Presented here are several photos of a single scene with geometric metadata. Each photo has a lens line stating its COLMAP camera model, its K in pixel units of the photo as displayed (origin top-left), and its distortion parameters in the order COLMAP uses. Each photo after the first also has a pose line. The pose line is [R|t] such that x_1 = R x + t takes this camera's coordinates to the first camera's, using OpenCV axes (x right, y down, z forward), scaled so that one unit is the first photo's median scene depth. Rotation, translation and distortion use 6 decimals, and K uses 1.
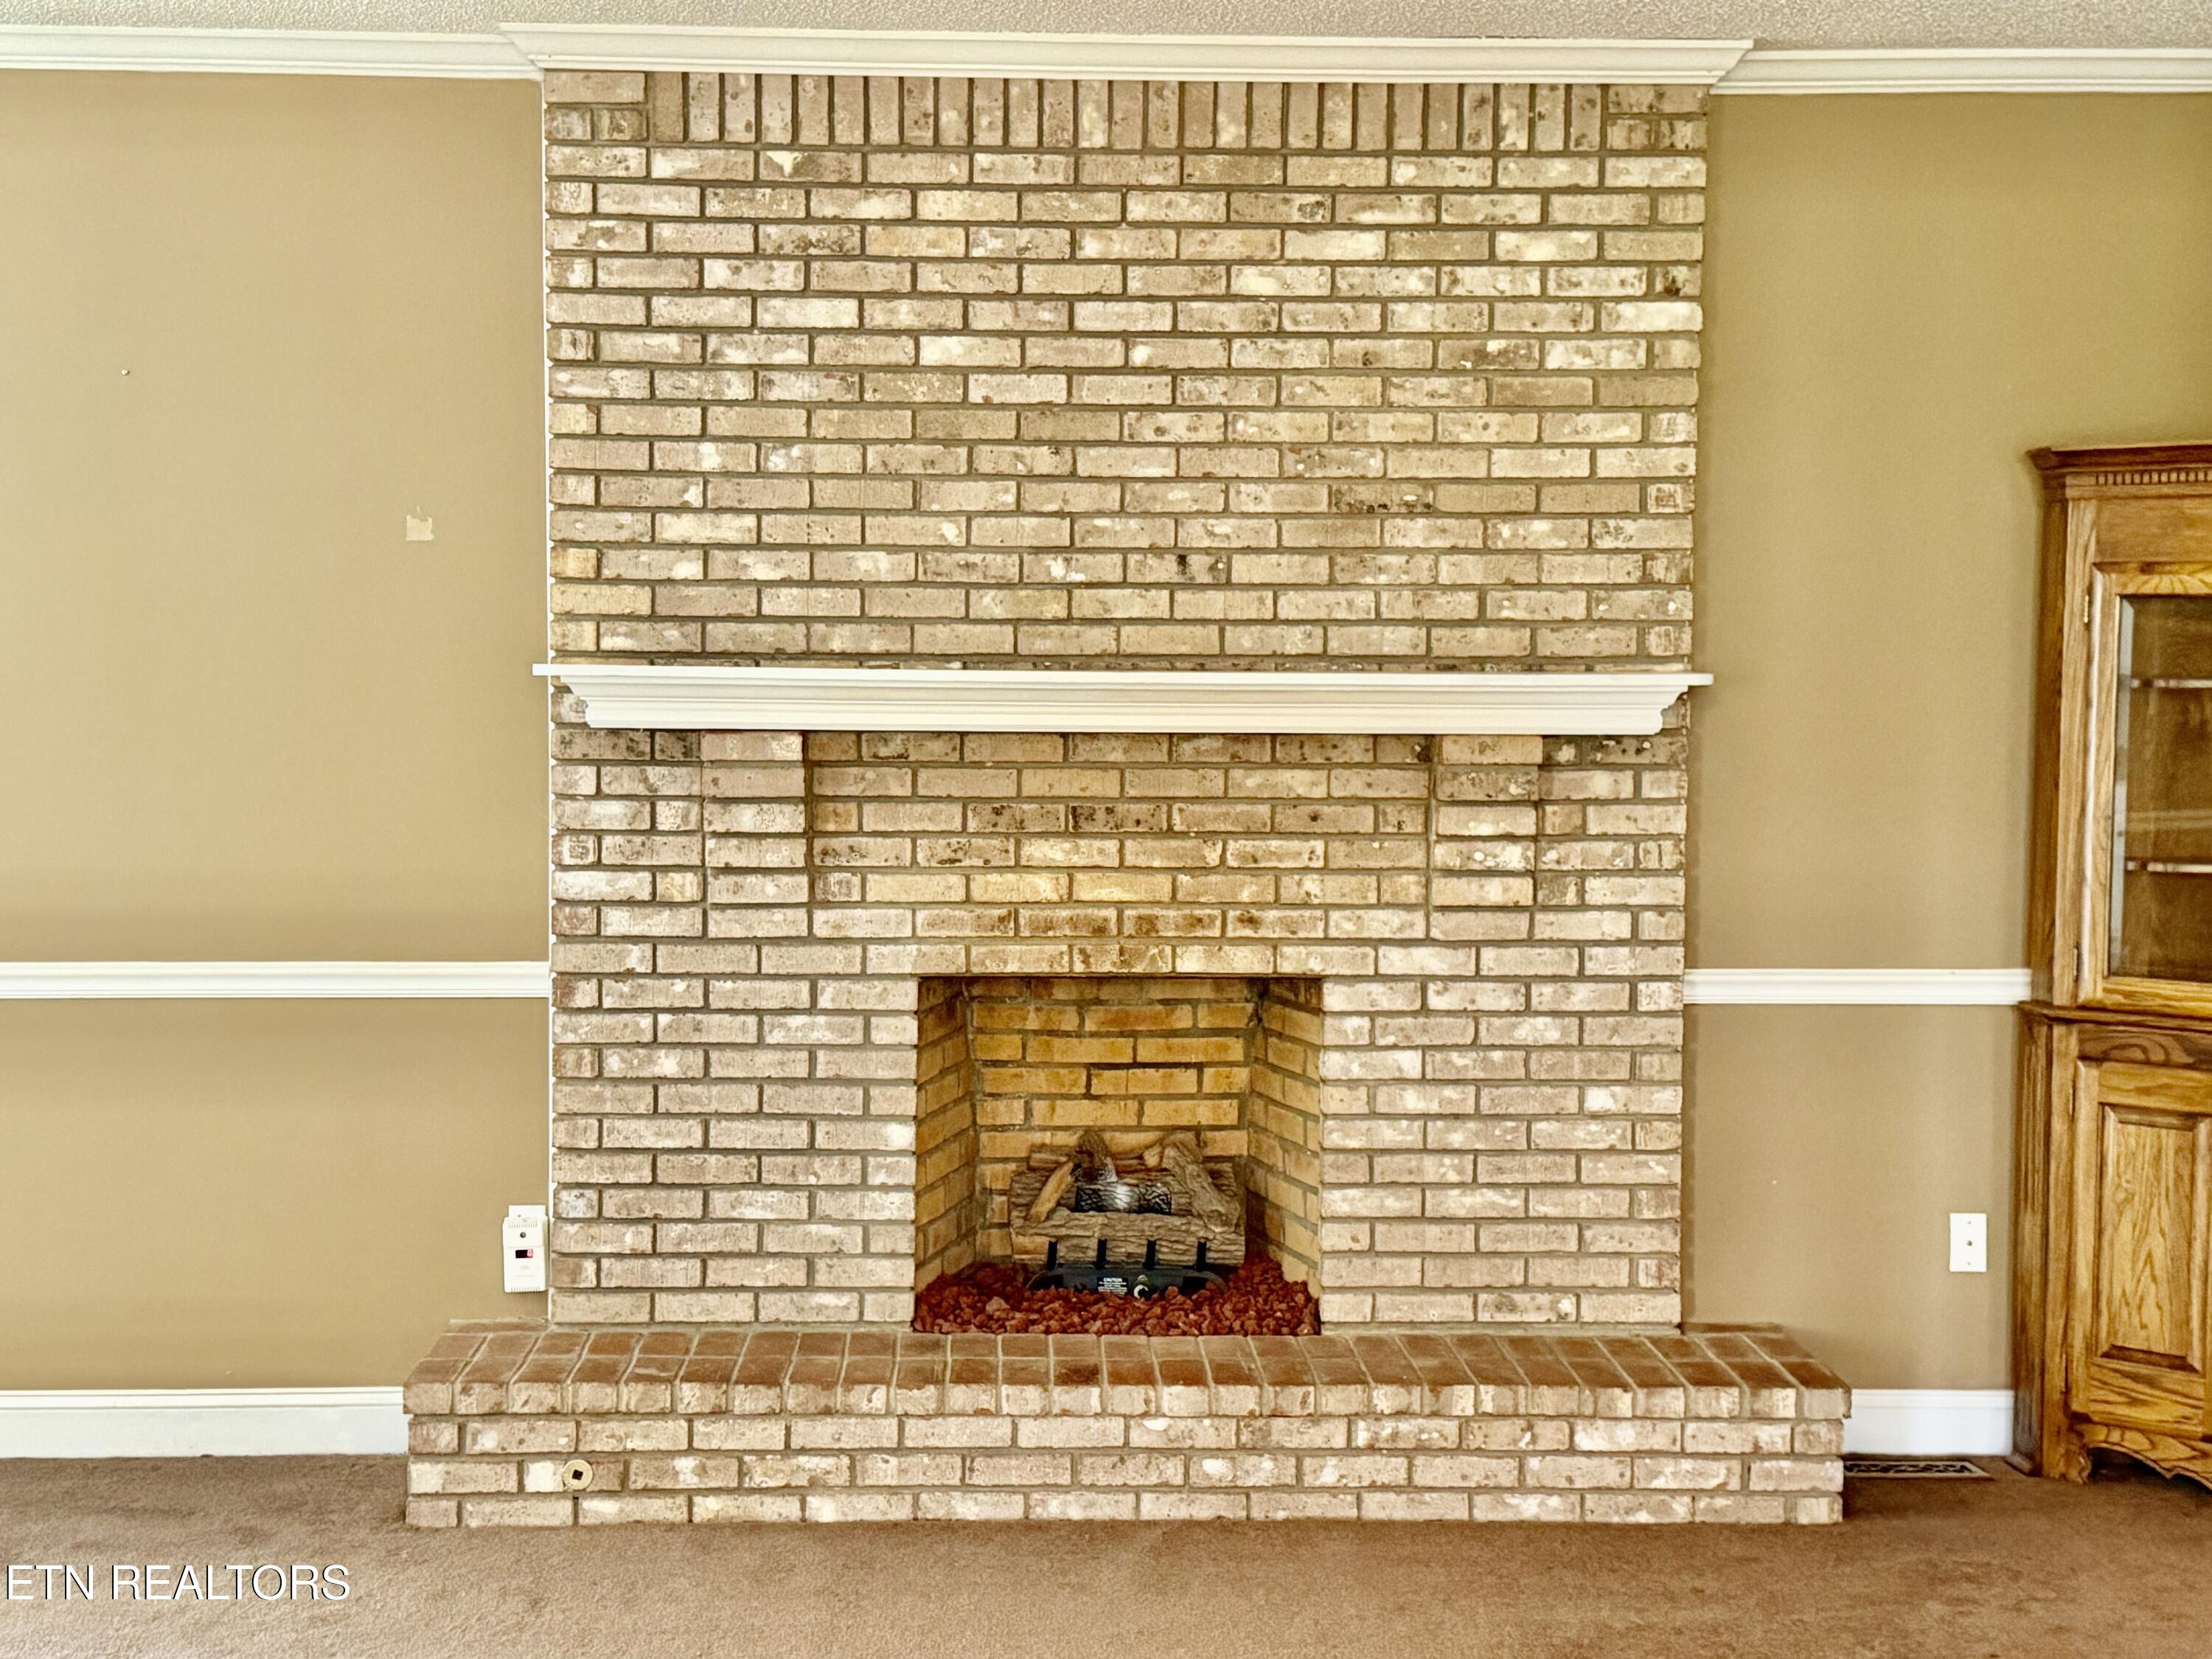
lens RADIAL K [[2882.9, 0, 1104.2], [0, 2882.9, 841.8], [0, 0, 1]] dist [0.125841, 0.000000]
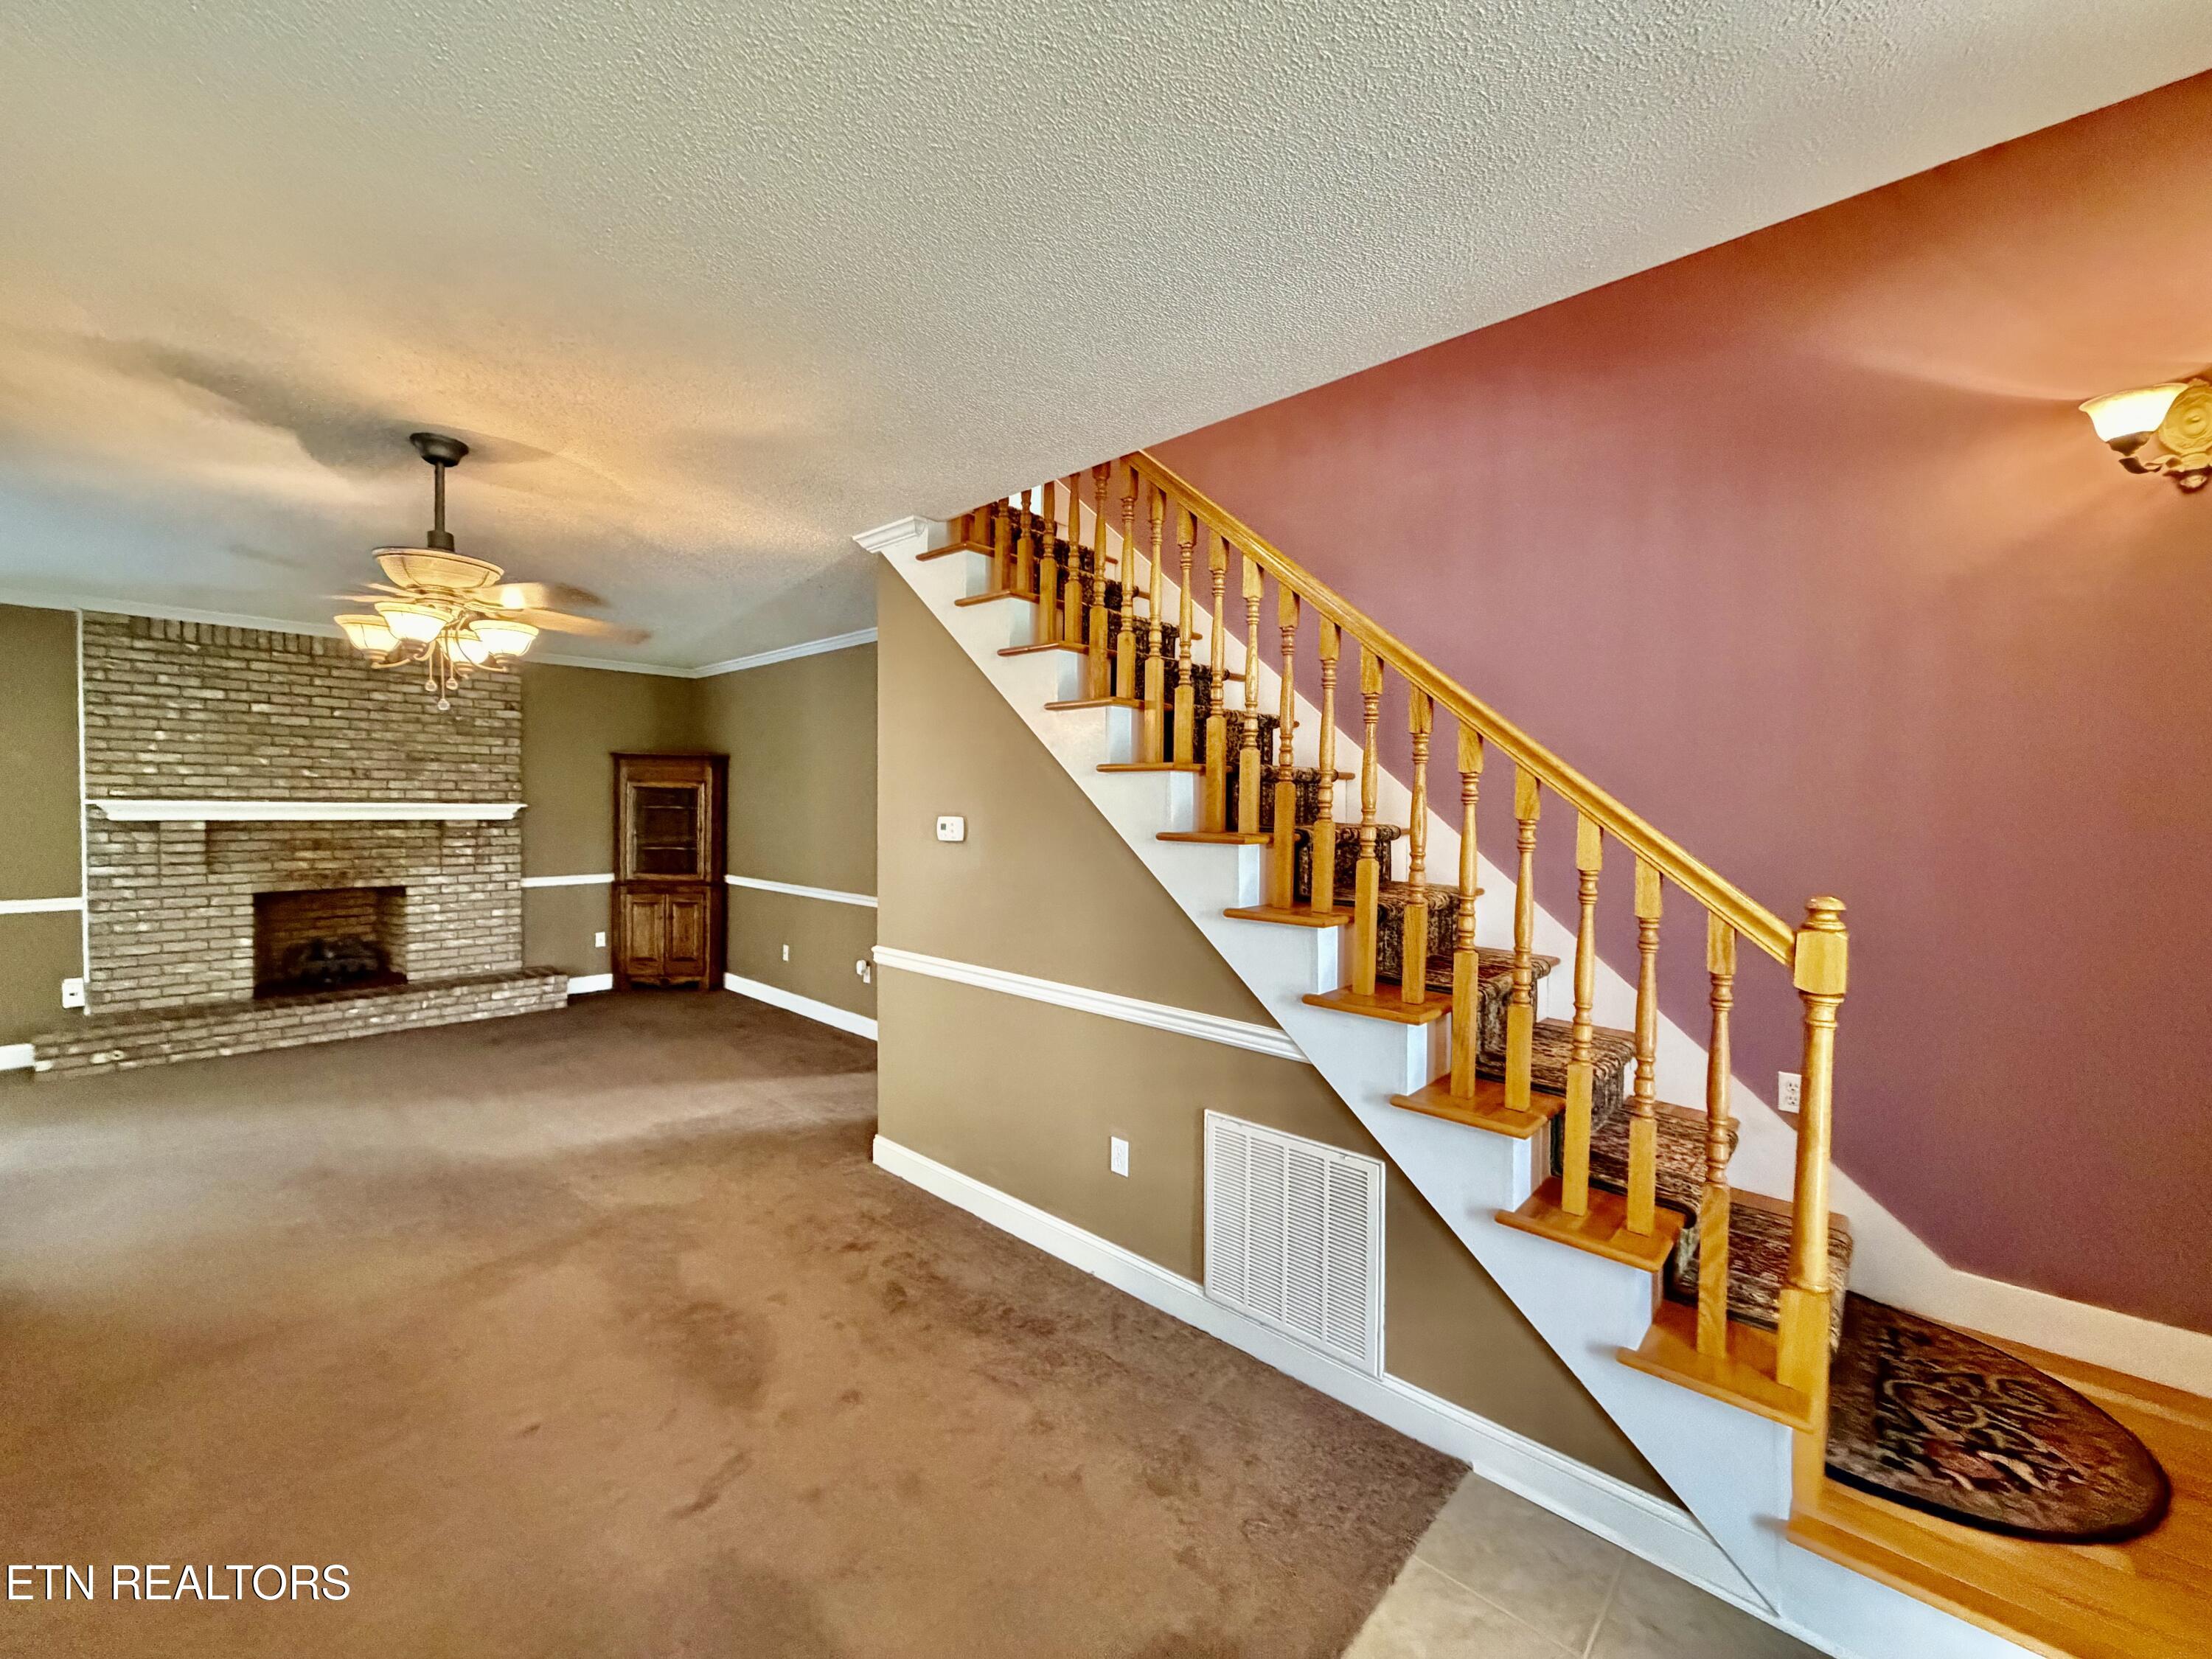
lens RADIAL K [[876.4, 0, 1097.9], [0, 876.4, 826.4], [0, 0, 1]] dist [-0.000314, 0.000033]
pose [[0.703949, -0.015545, 0.710080, -0.095499], [0.033785, 0.999362, -0.011615, 0.013923], [-0.709446, 0.032166, 0.704025, -0.411841]]
